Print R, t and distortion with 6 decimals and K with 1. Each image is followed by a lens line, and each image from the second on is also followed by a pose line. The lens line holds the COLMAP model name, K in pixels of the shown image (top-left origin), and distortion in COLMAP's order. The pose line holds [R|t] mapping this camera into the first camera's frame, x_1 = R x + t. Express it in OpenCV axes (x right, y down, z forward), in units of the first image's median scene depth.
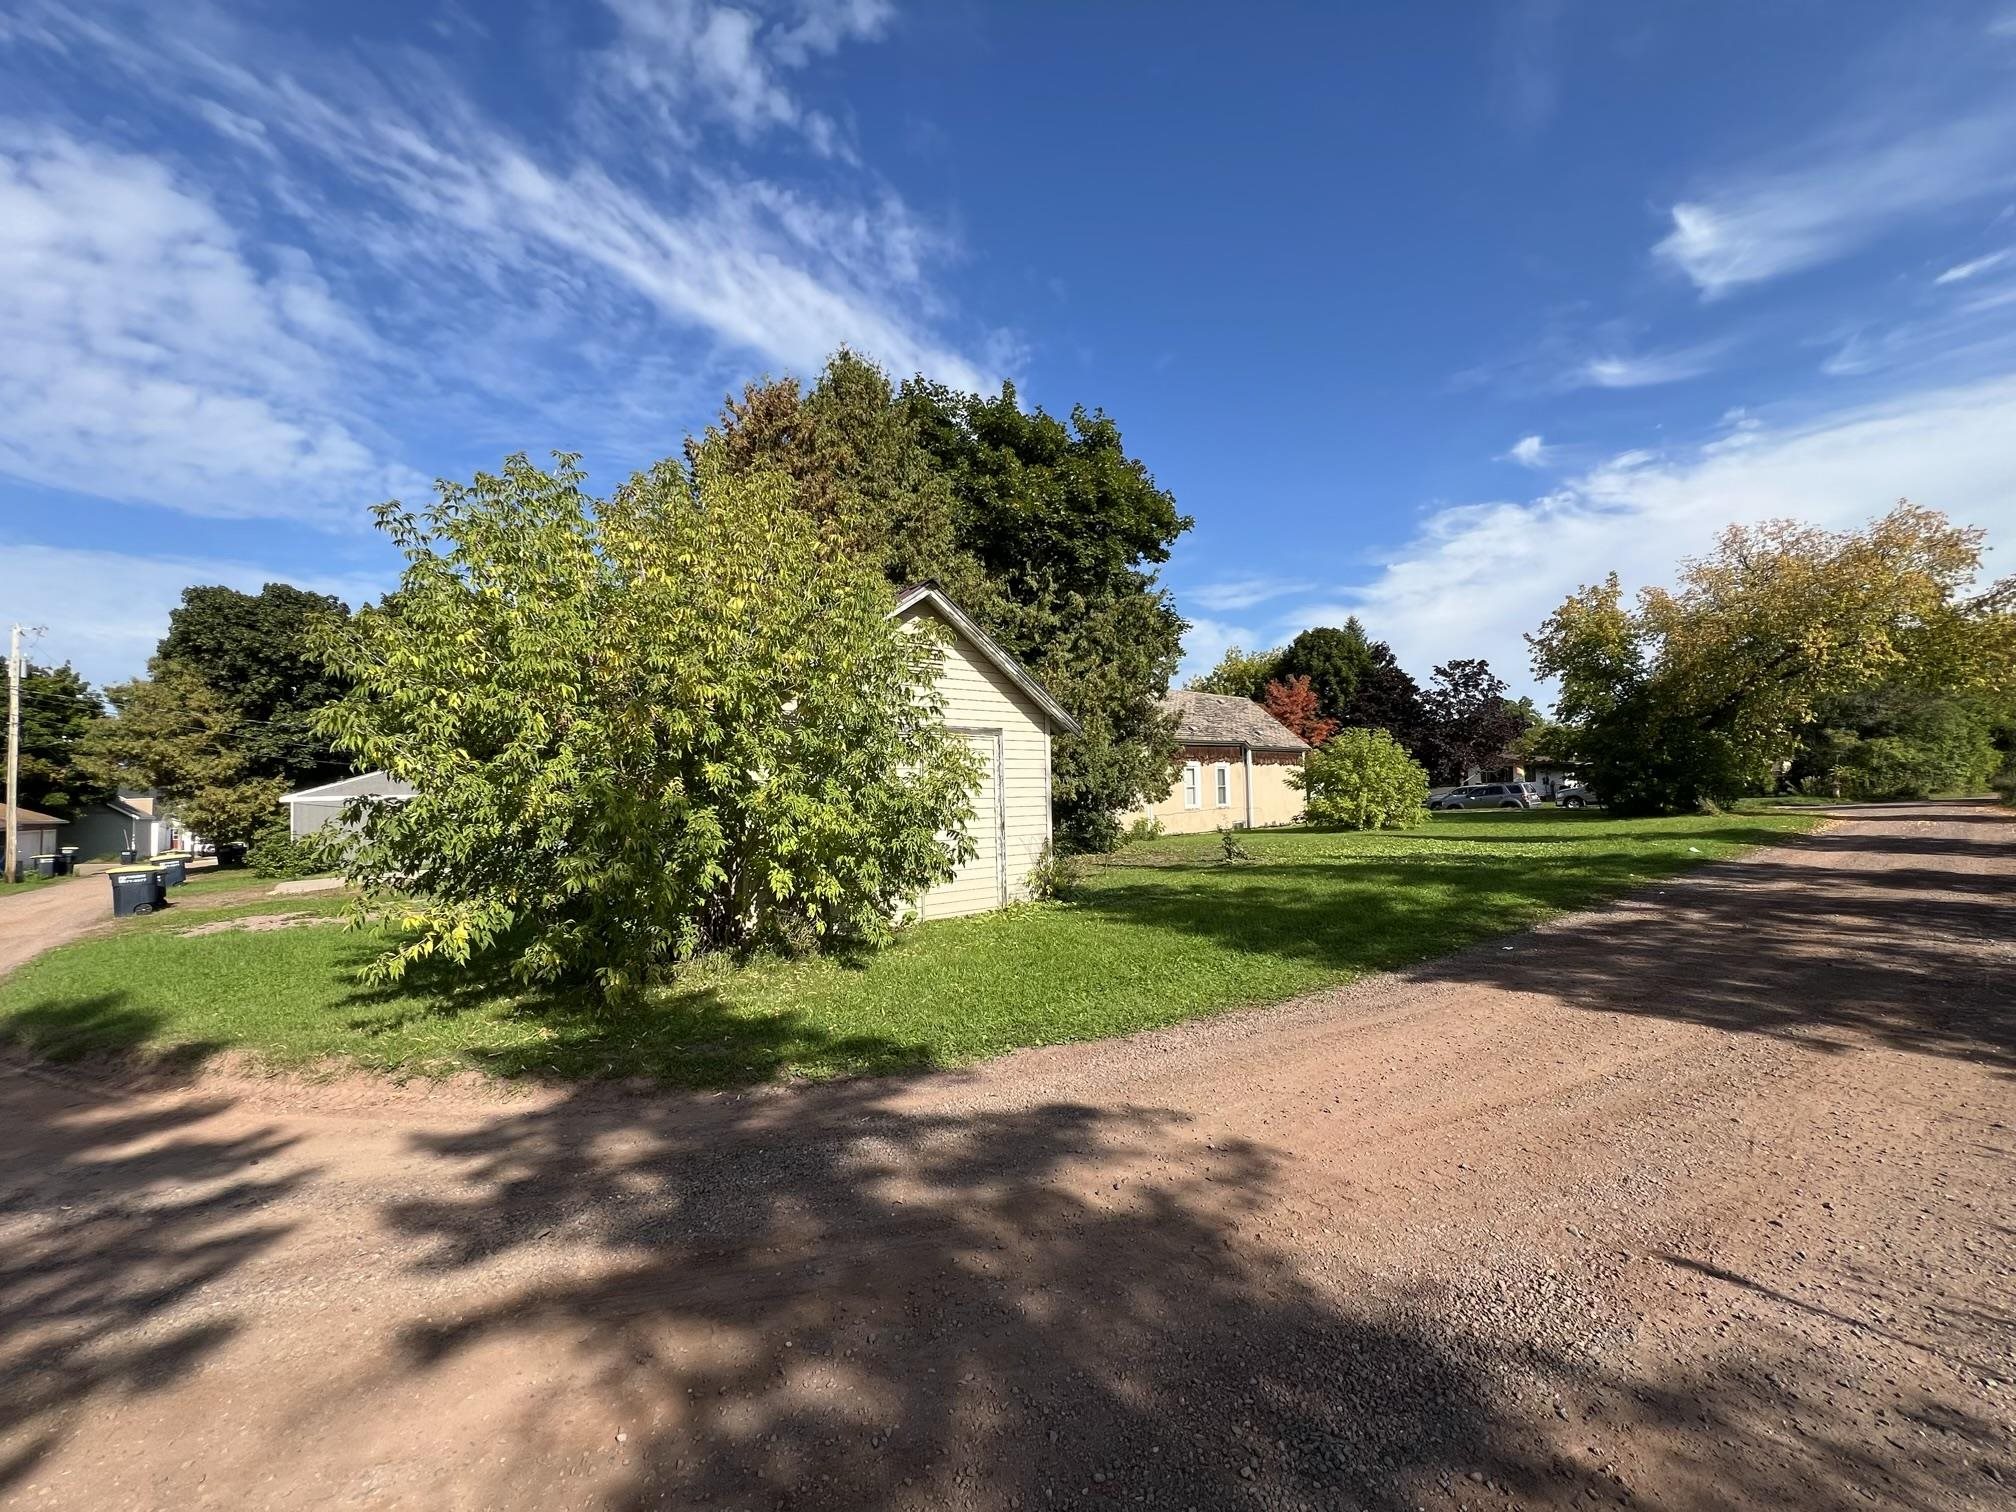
lens RADIAL K [[813.0, 0, 1009.3], [0, 813.0, 760.0], [0, 0, 1]] dist [-0.001740, 0.000041]
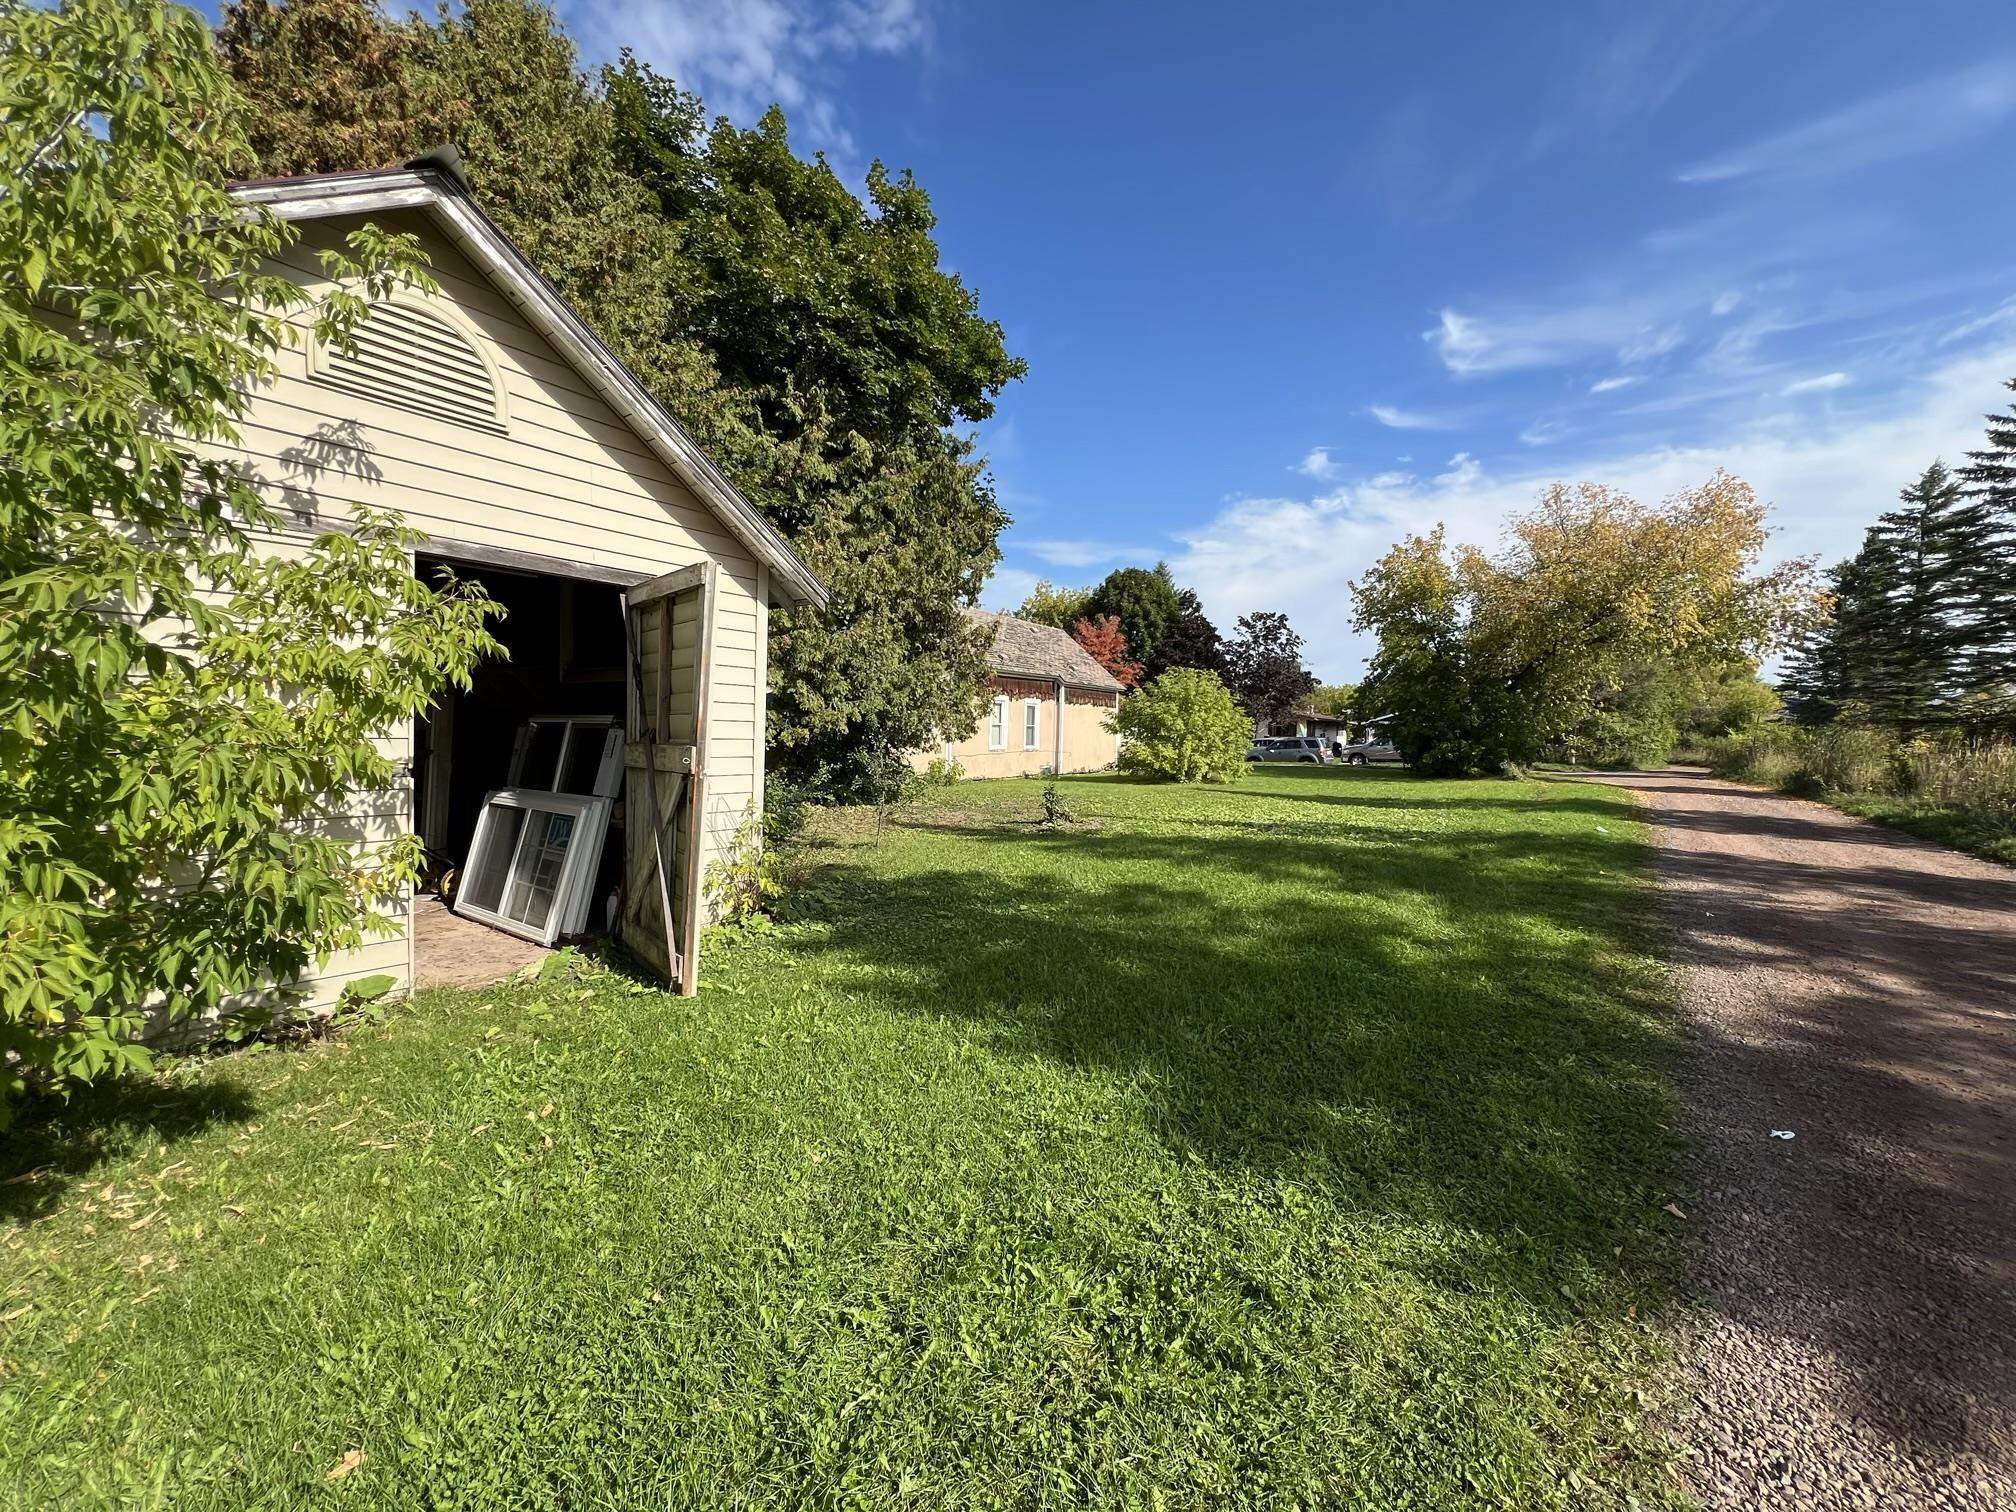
lens RADIAL K [[813.0, 0, 1009.3], [0, 813.0, 760.0], [0, 0, 1]] dist [-0.001740, 0.000041]
pose [[0.968960, 0.040376, 0.243898, 0.038162], [-0.059637, 0.995613, 0.072104, 0.010533], [-0.239917, -0.084411, 0.967117, 0.221663]]
